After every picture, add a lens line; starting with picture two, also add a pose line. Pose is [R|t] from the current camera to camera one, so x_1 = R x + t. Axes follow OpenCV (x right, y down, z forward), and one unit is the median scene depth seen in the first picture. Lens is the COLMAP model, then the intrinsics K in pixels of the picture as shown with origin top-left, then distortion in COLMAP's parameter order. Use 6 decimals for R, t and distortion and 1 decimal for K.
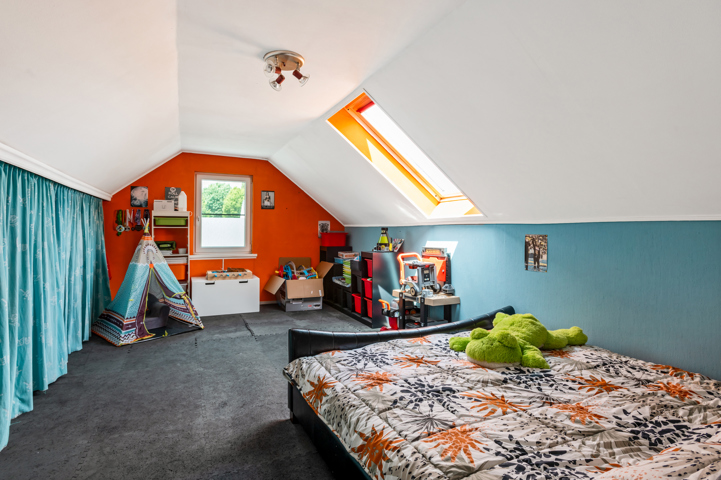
lens RADIAL K [[380.4, 0, 361.3], [0, 380.4, 235.3], [0, 0, 1]] dist [0.006176, 0.001989]
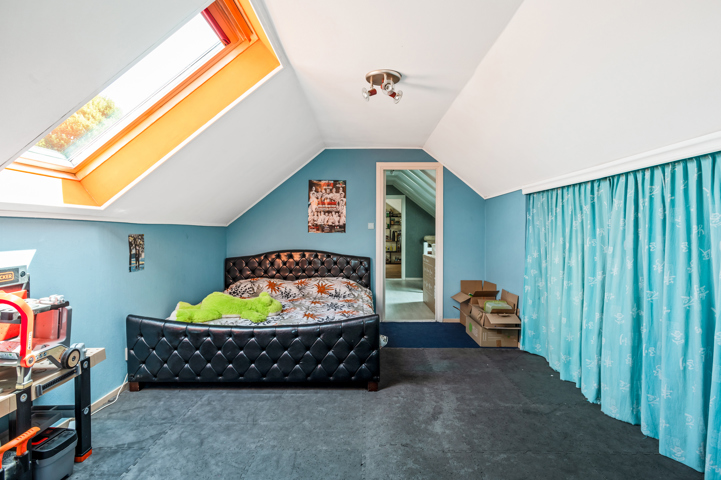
lens RADIAL K [[380.4, 0, 362.0], [0, 380.4, 235.6], [0, 0, 1]] dist [0.006176, 0.001989]
pose [[-0.897218, -0.015385, 0.441319, -0.523497], [-0.007647, 0.999784, 0.019308, -0.022899], [-0.441521, 0.013948, -0.897143, 1.645740]]
